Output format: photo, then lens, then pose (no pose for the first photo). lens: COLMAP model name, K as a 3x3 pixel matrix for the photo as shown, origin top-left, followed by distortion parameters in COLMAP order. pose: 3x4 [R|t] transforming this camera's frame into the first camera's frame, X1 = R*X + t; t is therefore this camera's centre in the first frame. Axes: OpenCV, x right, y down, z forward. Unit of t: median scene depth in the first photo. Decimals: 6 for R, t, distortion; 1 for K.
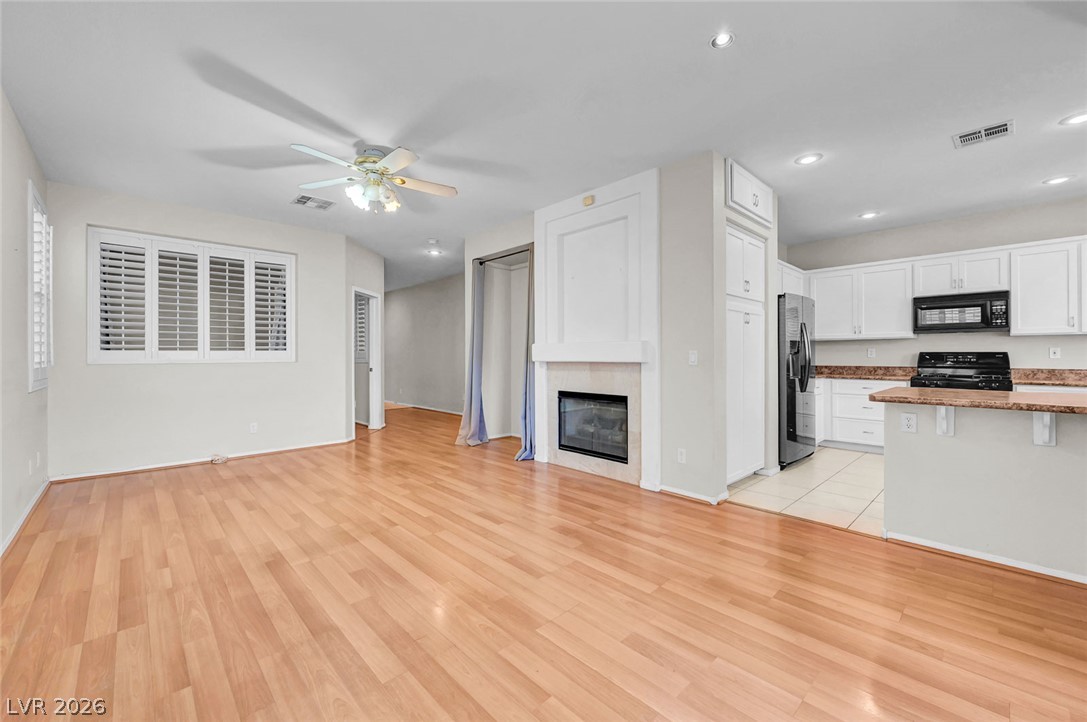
lens RADIAL K [[435.7, 0, 545.4], [0, 435.7, 352.5], [0, 0, 1]] dist [0.004738, 0.000163]
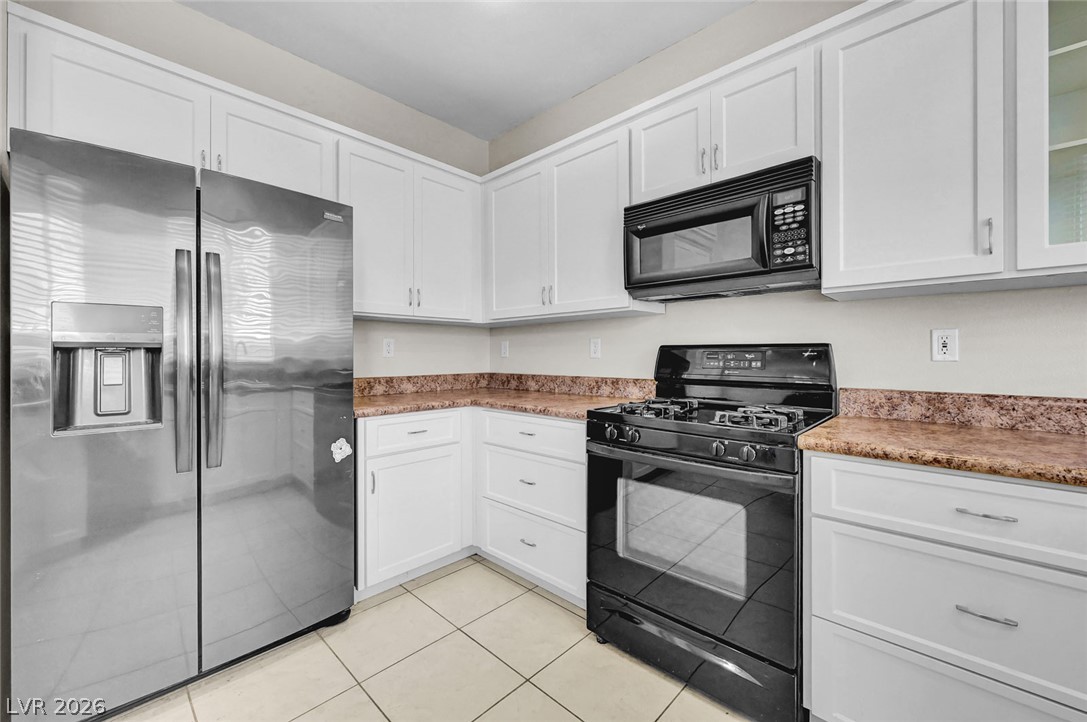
lens RADIAL K [[435.7, 0, 542.5], [0, 435.7, 354.2], [0, 0, 1]] dist [0.004738, 0.000163]
pose [[0.998925, 0.000667, 0.046350, 0.799720], [-0.000827, 0.999994, 0.003441, 0.006875], [-0.046348, -0.003476, 0.998919, 0.647890]]
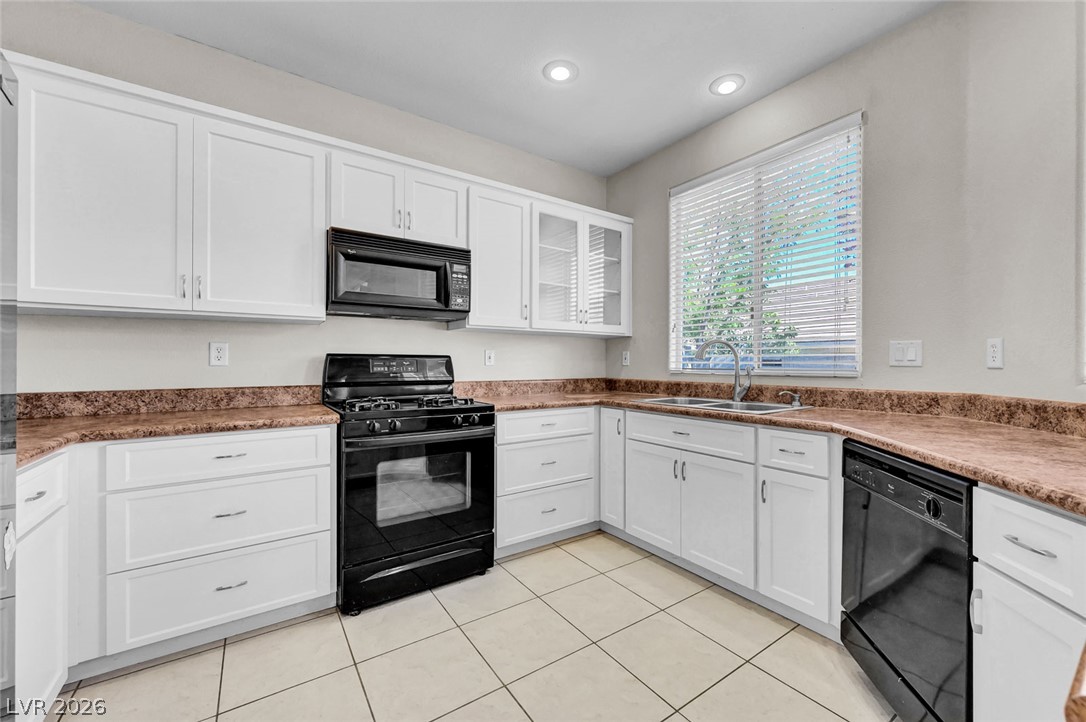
lens RADIAL K [[435.3, 0, 552.4], [0, 435.3, 359.7], [0, 0, 1]] dist [0.004738, 0.000163]
pose [[0.155780, 0.010738, 0.987733, 0.479125], [-0.005238, 0.999936, -0.010044, 0.010085], [-0.987778, -0.003609, 0.155827, 0.763418]]
